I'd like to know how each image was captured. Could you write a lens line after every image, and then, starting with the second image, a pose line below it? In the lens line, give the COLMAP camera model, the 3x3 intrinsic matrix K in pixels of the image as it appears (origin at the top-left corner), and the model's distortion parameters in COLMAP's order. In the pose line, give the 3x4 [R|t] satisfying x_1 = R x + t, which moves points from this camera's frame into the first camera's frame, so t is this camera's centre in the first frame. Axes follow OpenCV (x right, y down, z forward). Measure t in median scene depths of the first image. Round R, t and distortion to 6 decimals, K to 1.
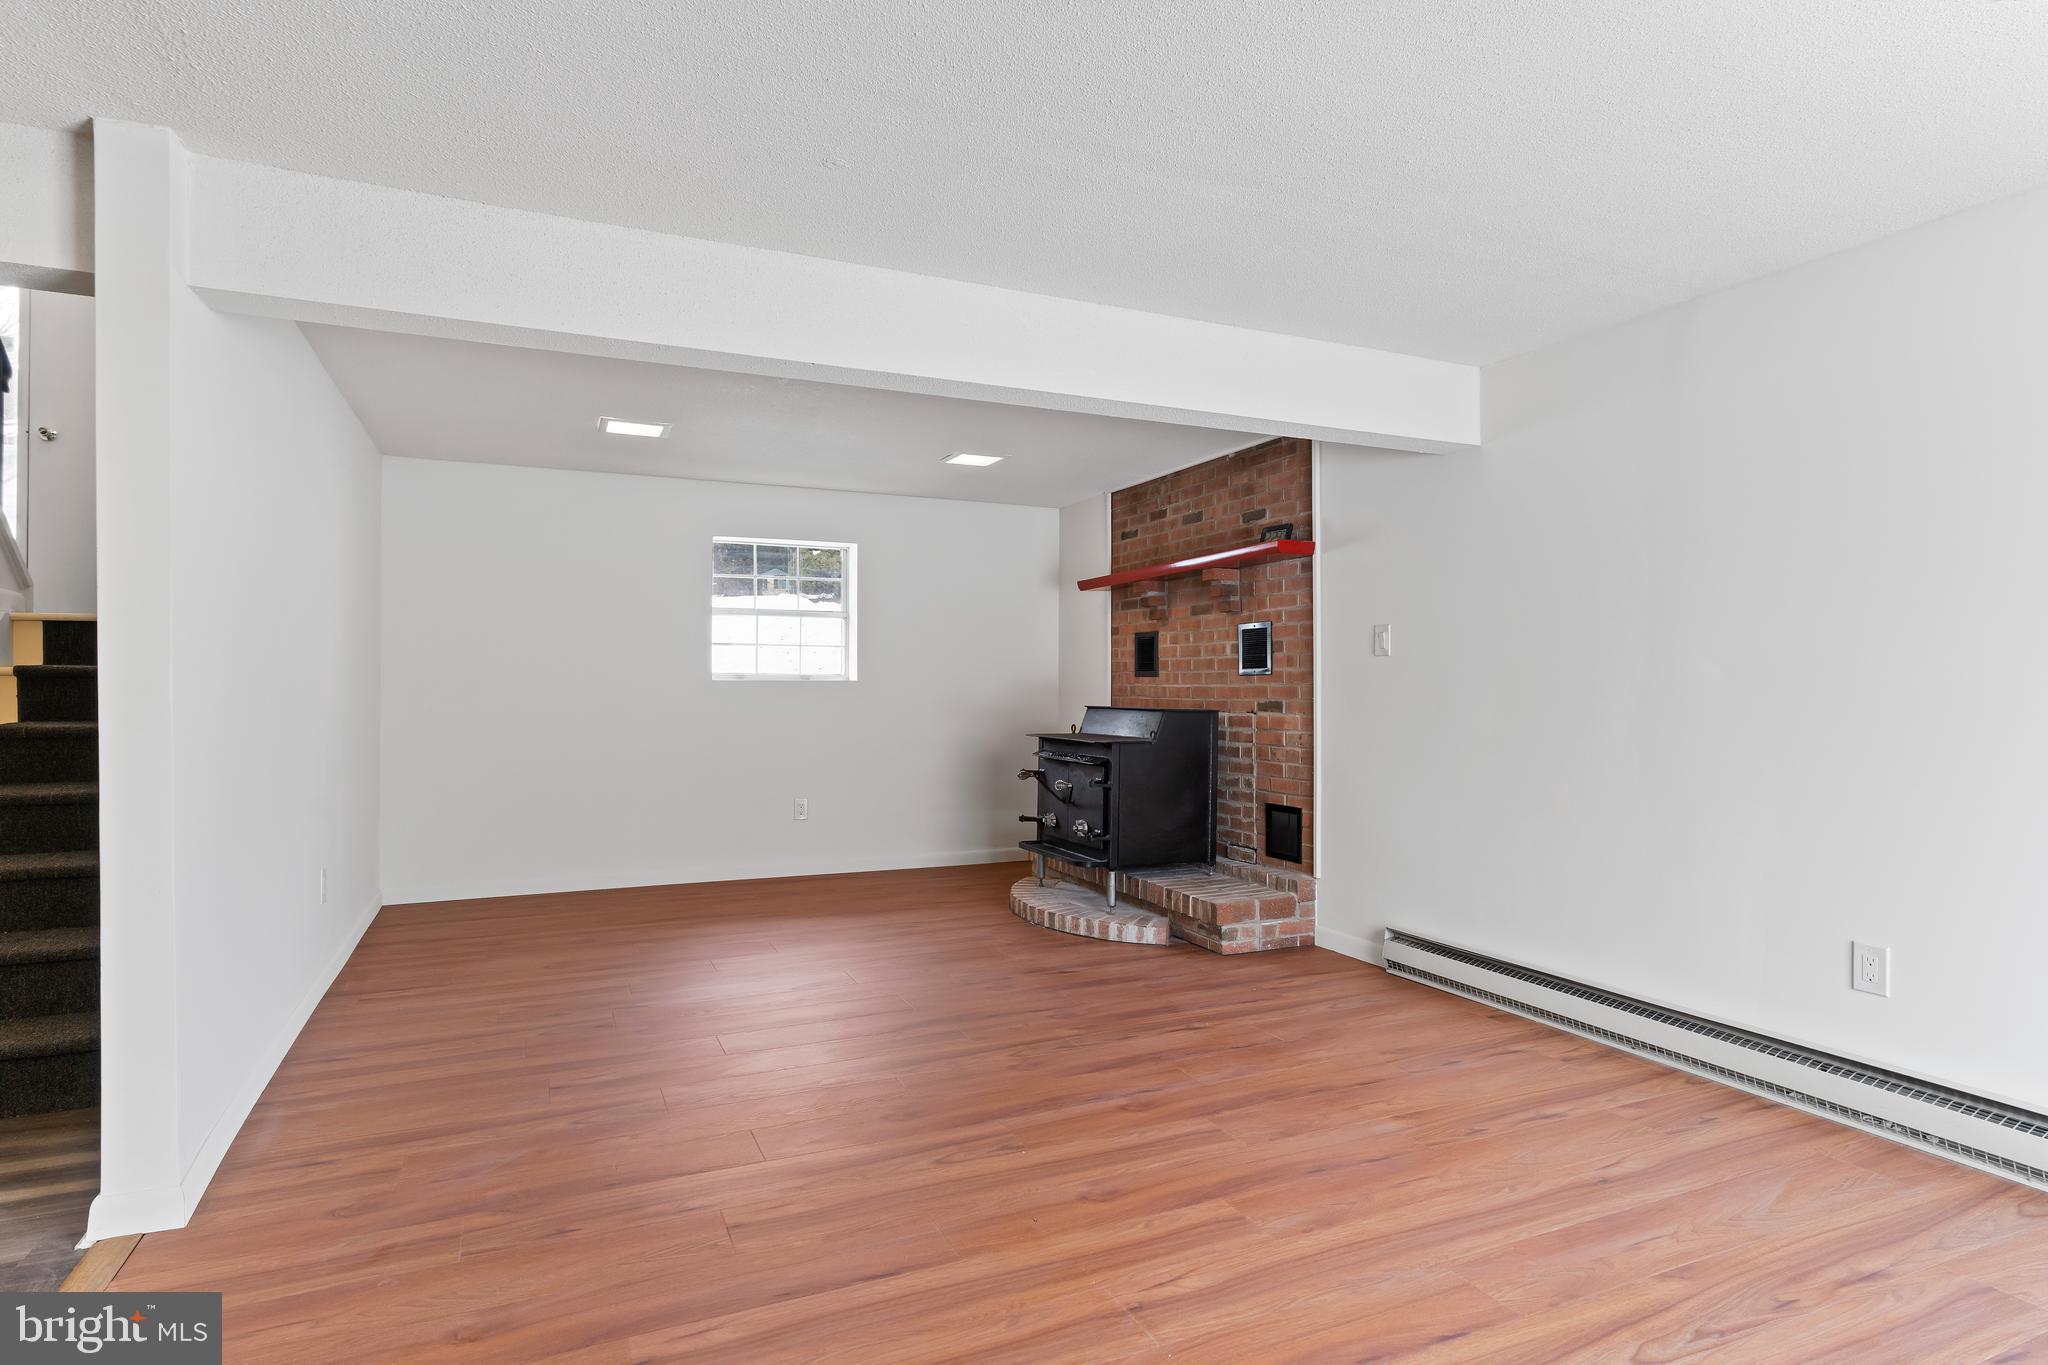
lens RADIAL K [[1076.1, 0, 1013.3], [0, 1076.1, 679.6], [0, 0, 1]] dist [-0.003759, 0.000234]
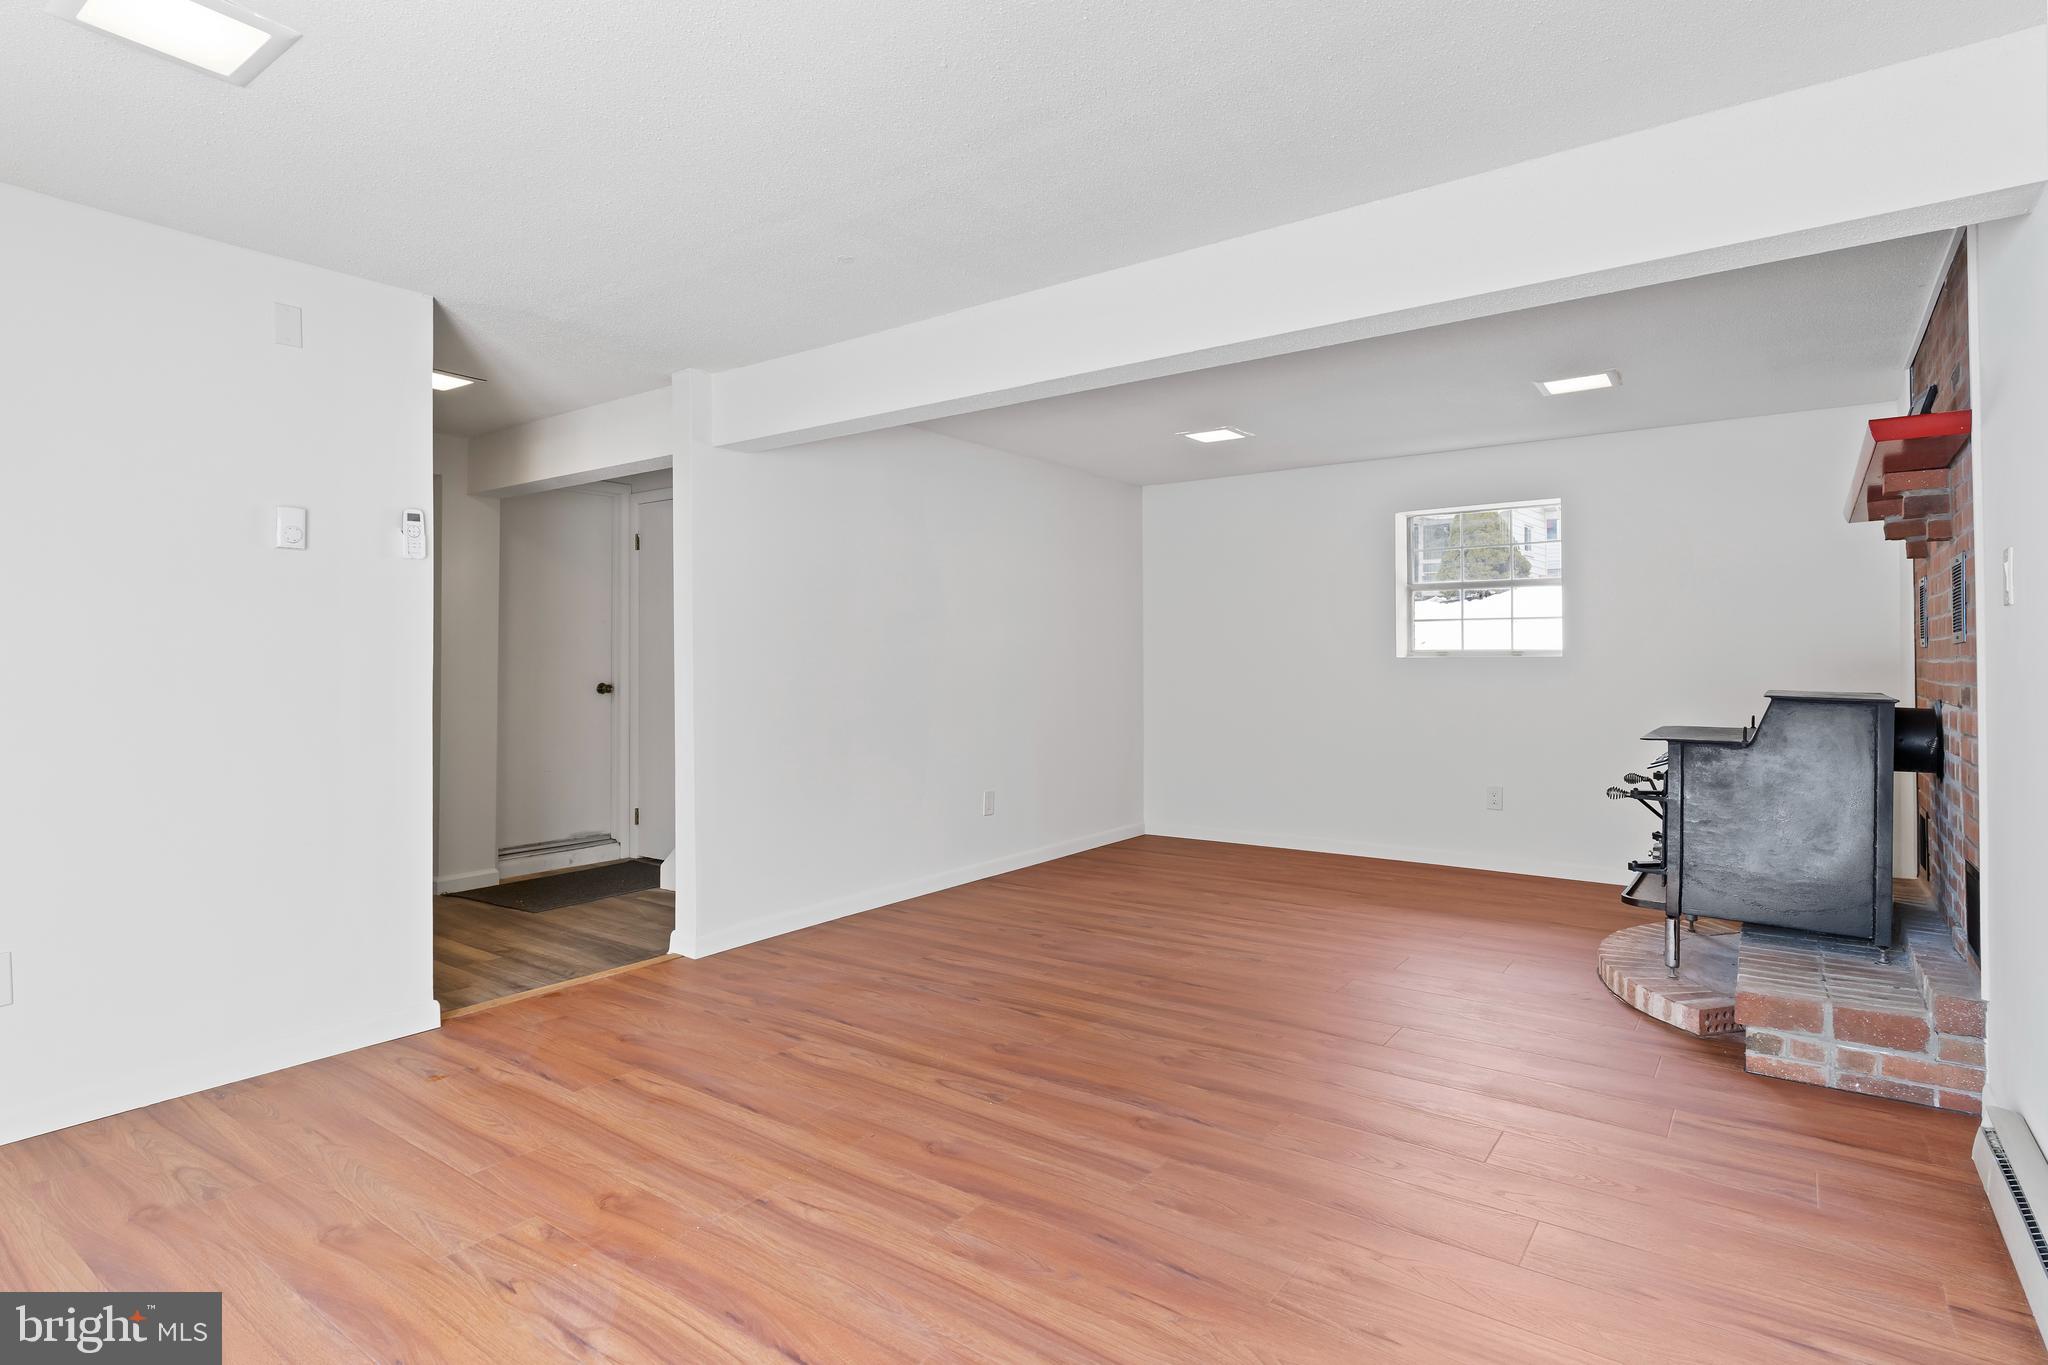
lens RADIAL K [[1061.2, 0, 1023.6], [0, 1061.2, 636.4], [0, 0, 1]] dist [-0.003316, 0.000727]
pose [[0.490142, -0.024738, -0.871292, 0.529578], [0.008538, 0.999685, -0.023580, 0.002175], [0.871601, 0.004118, 0.490199, 0.286563]]
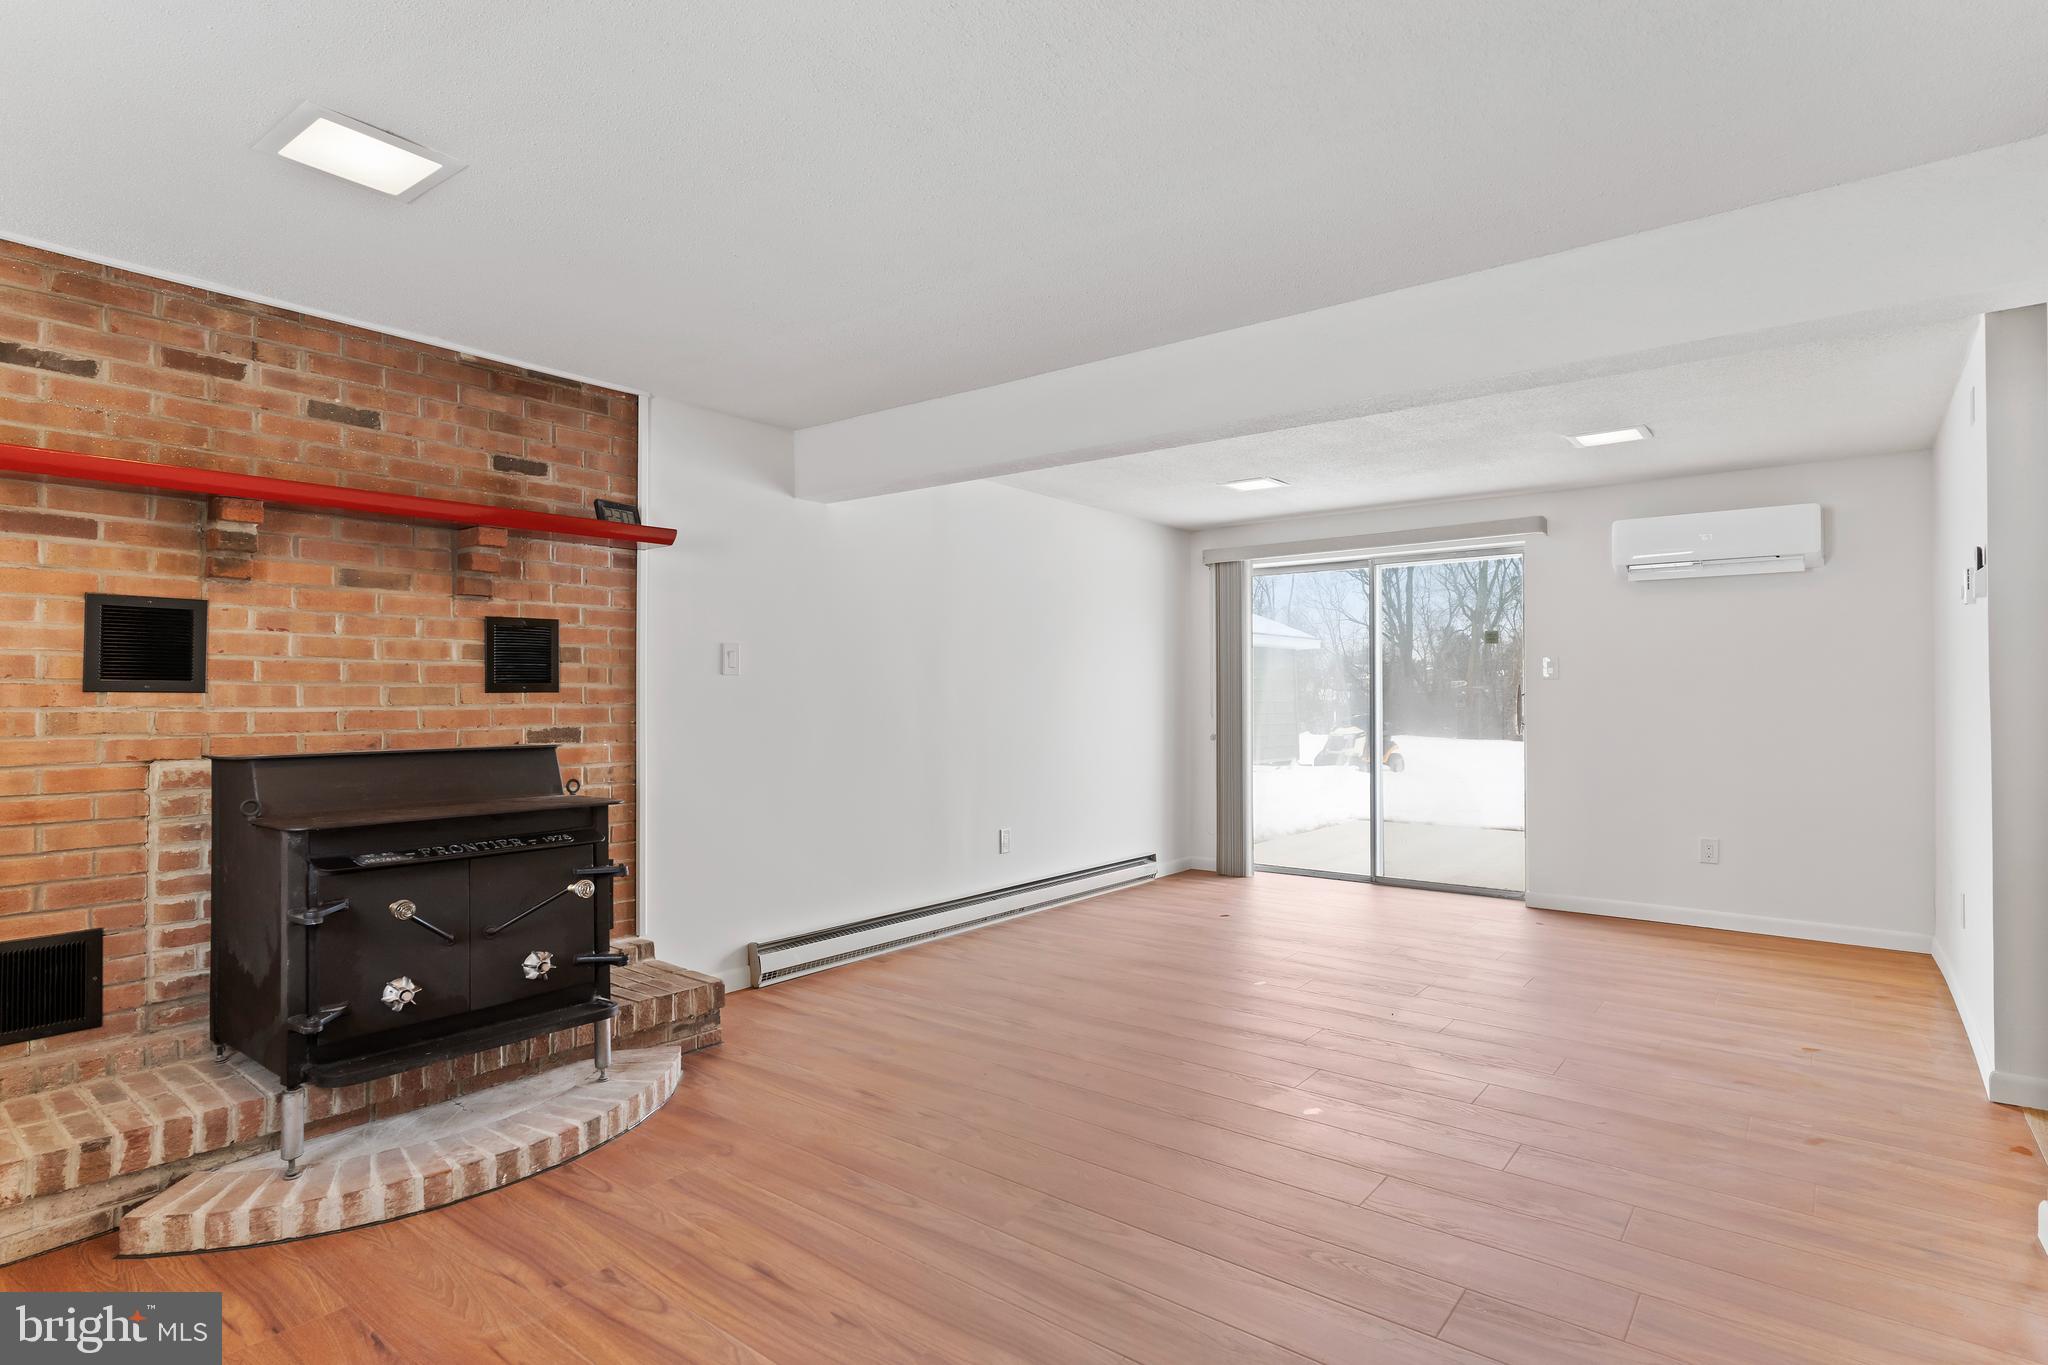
lens RADIAL K [[1042.6, 0, 1024.0], [0, 1042.6, 682.5], [0, 0, 1]] dist [-0.000318, 0.000439]
pose [[-0.460643, 0.010442, 0.887524, -0.586510], [-0.004611, 0.999889, -0.014157, -0.002745], [-0.887574, -0.010614, -0.460544, 1.124617]]
